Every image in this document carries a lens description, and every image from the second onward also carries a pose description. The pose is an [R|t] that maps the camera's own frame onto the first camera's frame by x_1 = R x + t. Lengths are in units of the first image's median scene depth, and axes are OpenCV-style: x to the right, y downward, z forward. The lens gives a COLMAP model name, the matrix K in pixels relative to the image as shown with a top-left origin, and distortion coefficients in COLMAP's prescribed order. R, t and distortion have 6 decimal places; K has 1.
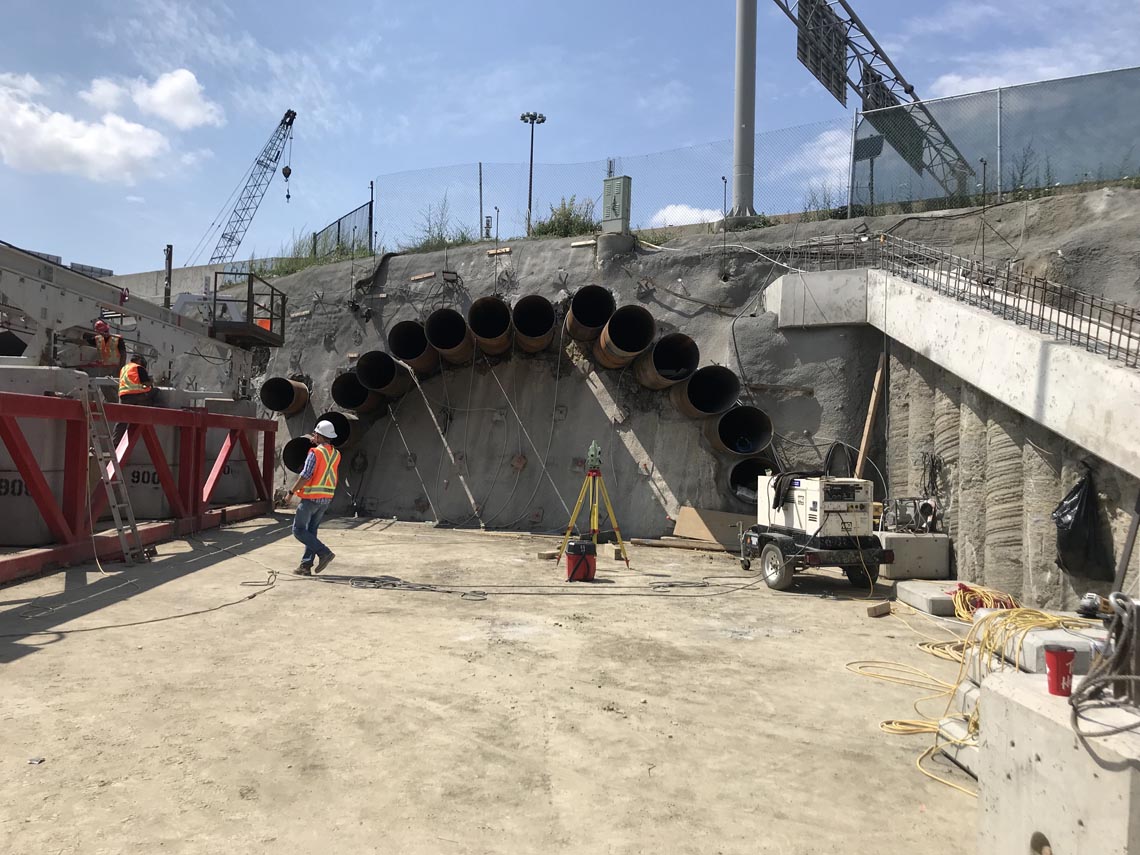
lens RADIAL K [[927.0, 0, 571.9], [0, 927.0, 424.3], [0, 0, 1]] dist [-0.001240, -0.002047]
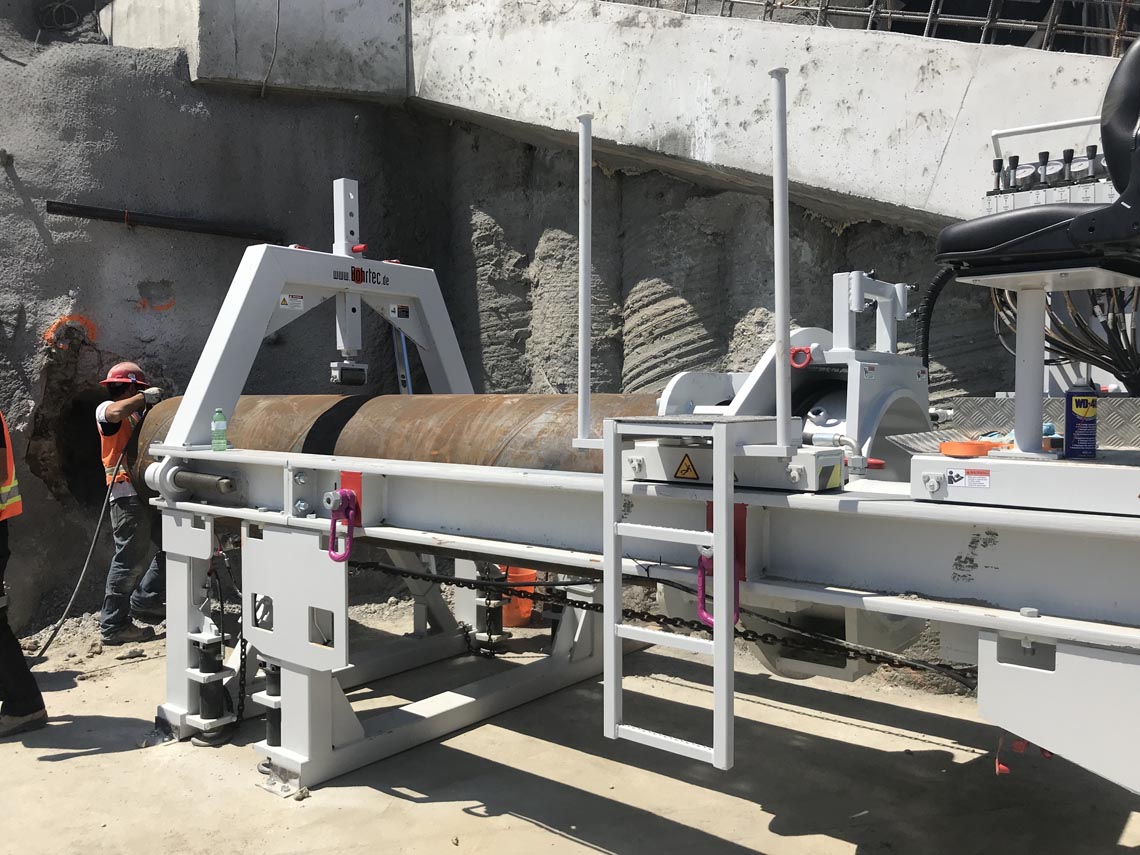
lens RADIAL K [[927.0, 0, 568.7], [0, 927.0, 426.3], [0, 0, 1]] dist [-0.001240, -0.002047]
pose [[0.658423, -0.063369, 0.749976, 0.013247], [0.000017, 0.996451, 0.084180, 0.011494], [-0.752648, -0.055413, 0.656087, 0.526489]]
